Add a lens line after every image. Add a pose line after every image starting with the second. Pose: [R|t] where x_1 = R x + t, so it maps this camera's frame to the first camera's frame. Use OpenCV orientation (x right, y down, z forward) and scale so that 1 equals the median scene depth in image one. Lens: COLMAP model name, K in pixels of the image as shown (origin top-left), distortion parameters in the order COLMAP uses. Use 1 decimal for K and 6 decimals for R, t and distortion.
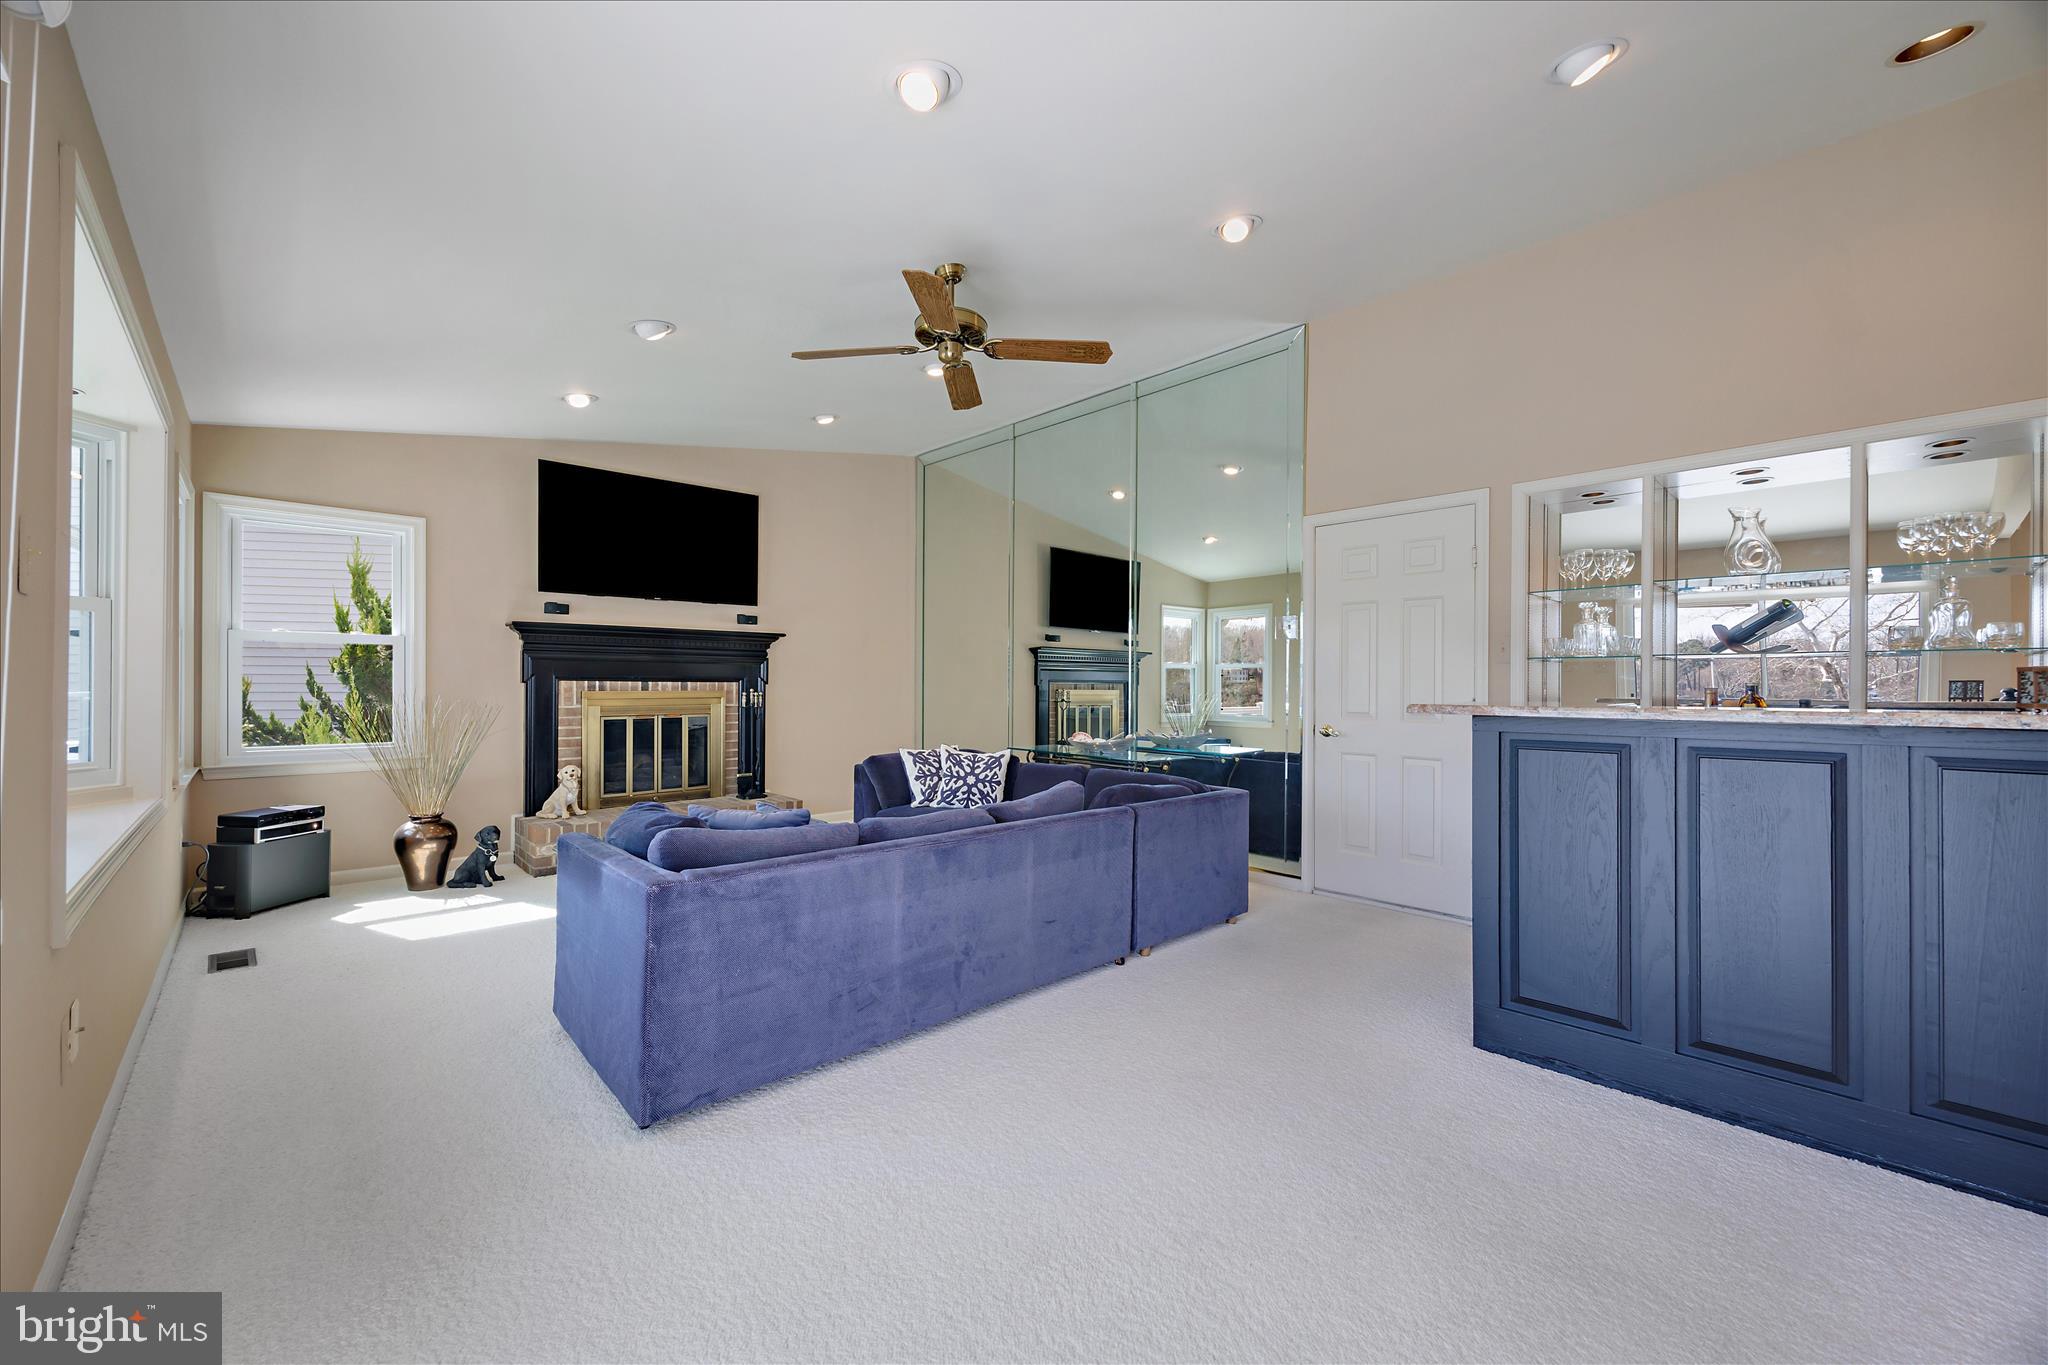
lens RADIAL K [[796.0, 0, 1025.7], [0, 796.0, 682.9], [0, 0, 1]] dist [0.004857, -0.001256]
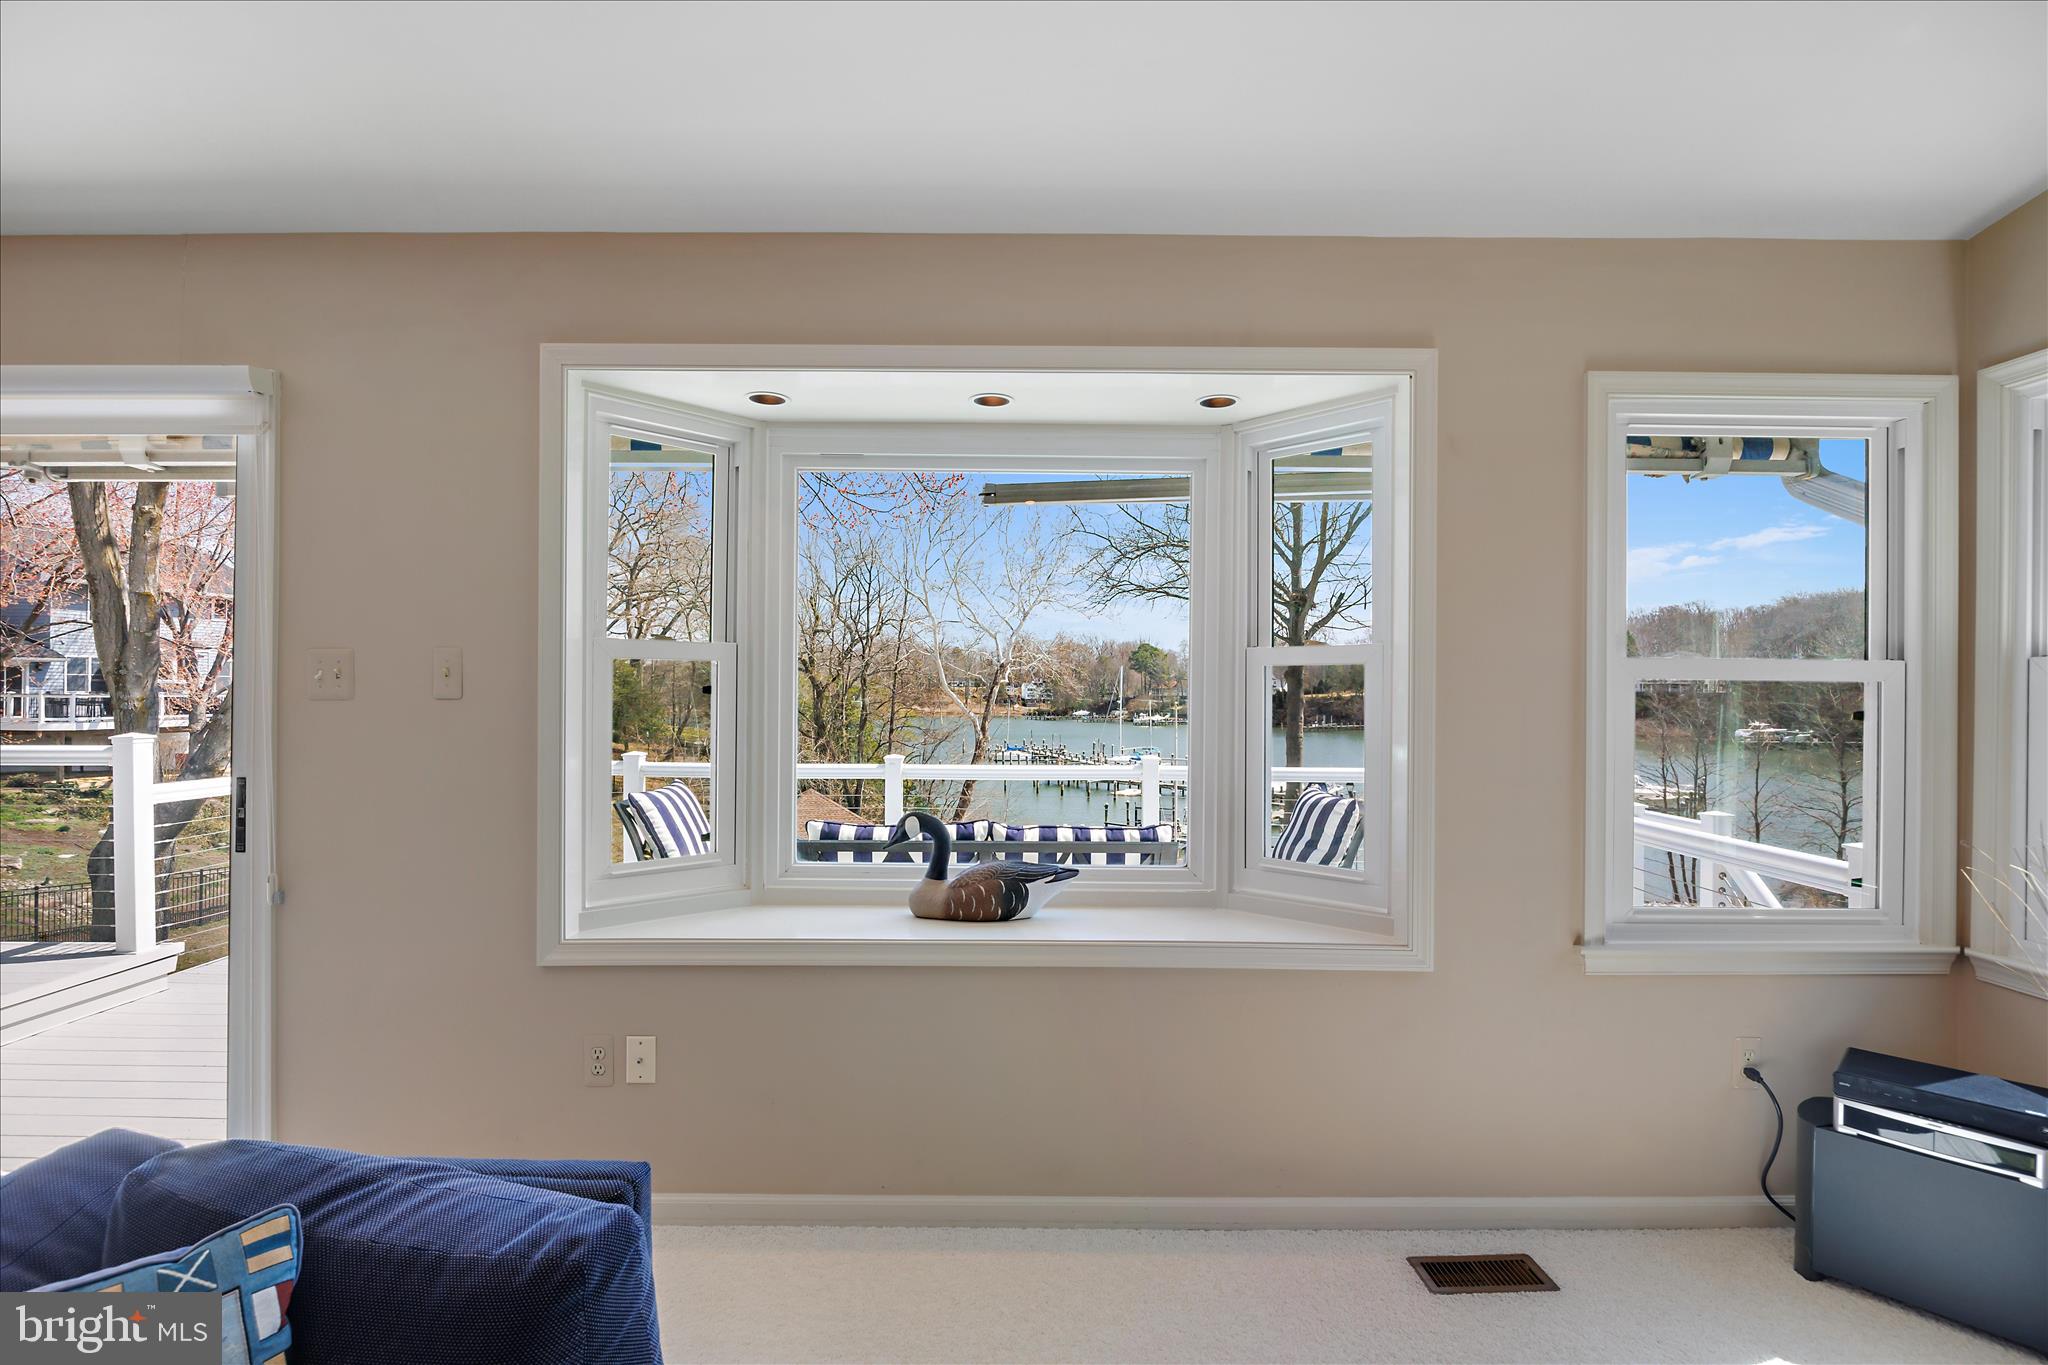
lens RADIAL K [[990.0, 0, 1009.8], [0, 990.0, 682.5], [0, 0, 1]] dist [-0.018093, 0.002947]
pose [[-0.686780, -0.014841, -0.726714, -0.180054], [-0.009754, 0.999890, -0.011202, -0.035113], [0.726800, -0.000605, -0.686849, 0.823316]]
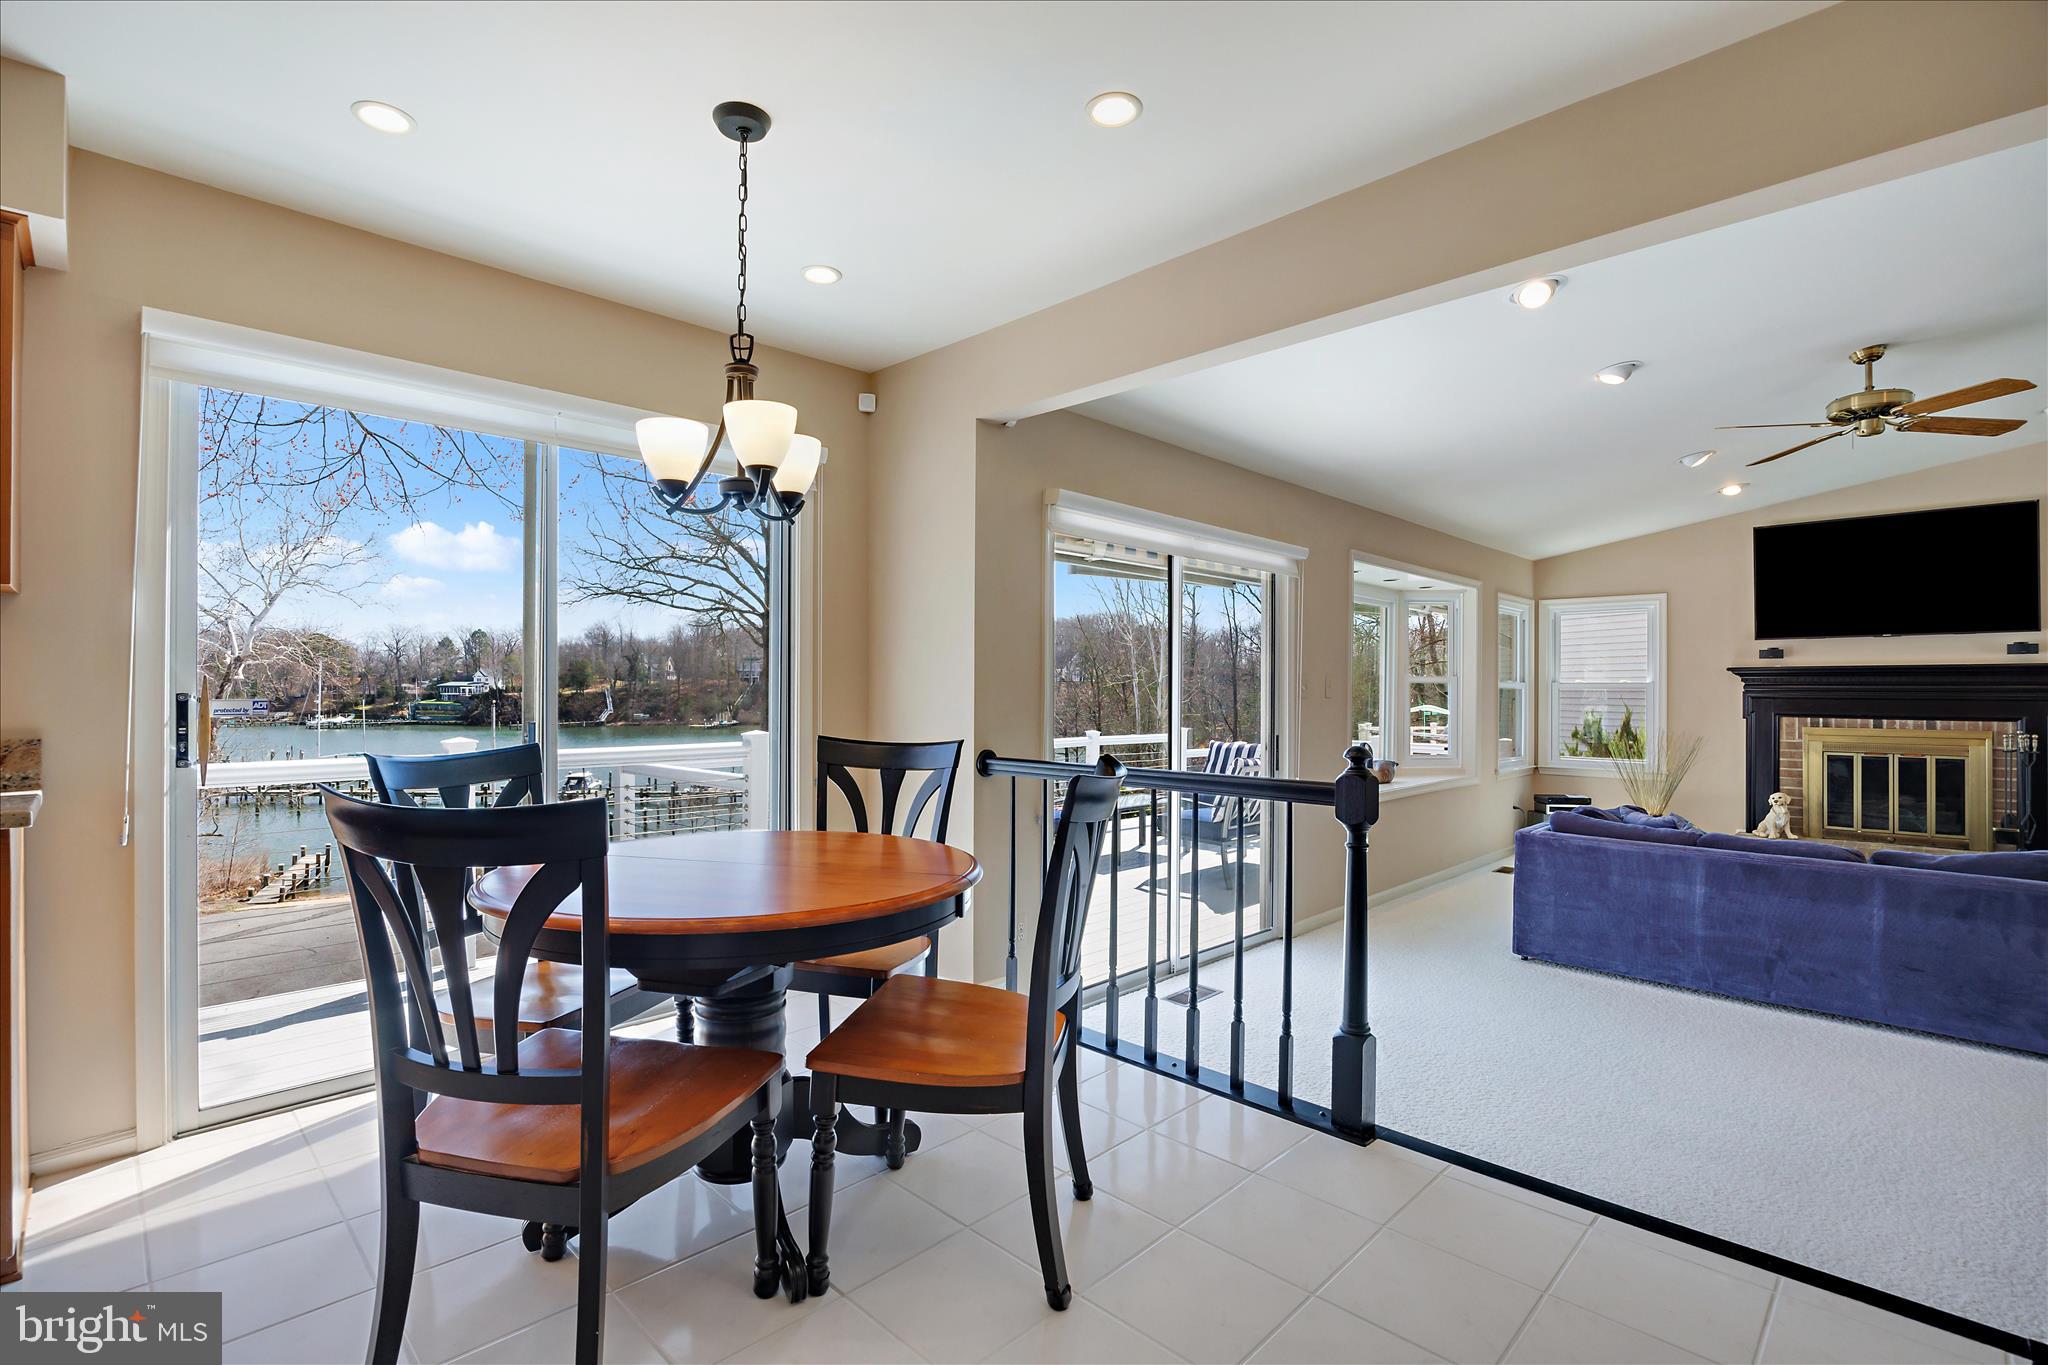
lens RADIAL K [[937.5, 0, 1014.8], [0, 937.5, 684.2], [0, 0, 1]] dist [-0.012335, -0.000667]
pose [[0.029358, -0.012310, -0.999493, 0.739529], [-0.003861, 0.999915, -0.012429, -0.030701], [0.999561, 0.004224, 0.029308, -0.123829]]
